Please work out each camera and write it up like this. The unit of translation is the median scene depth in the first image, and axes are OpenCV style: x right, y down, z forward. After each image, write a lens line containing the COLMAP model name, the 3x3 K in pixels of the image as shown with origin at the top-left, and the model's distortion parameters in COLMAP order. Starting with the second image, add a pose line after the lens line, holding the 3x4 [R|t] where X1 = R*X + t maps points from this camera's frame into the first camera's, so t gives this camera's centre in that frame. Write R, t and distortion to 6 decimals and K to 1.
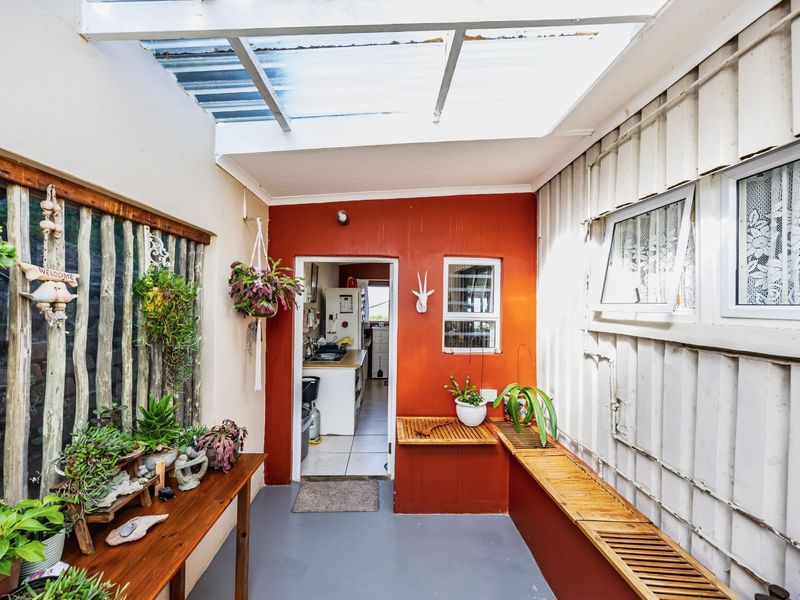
lens RADIAL K [[342.7, 0, 400.0], [0, 342.7, 300.0], [0, 0, 1]] dist [0.000119, -0.000064]
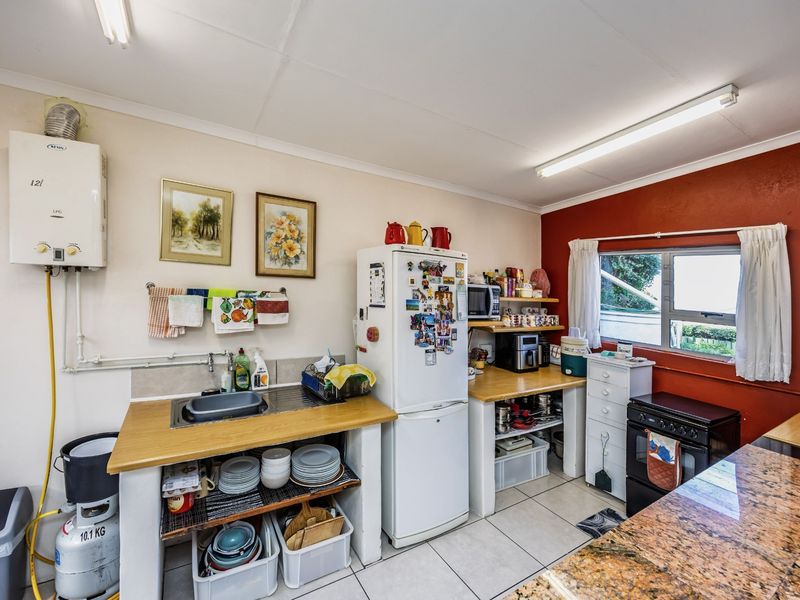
lens RADIAL K [[342.7, 0, 400.0], [0, 342.7, 300.0], [0, 0, 1]] dist [0.000119, -0.000064]
pose [[0.505269, 0.053053, -0.861329, 0.157068], [-0.035537, 0.998541, 0.040658, 0.008545], [0.862230, 0.010066, 0.506418, 0.614376]]
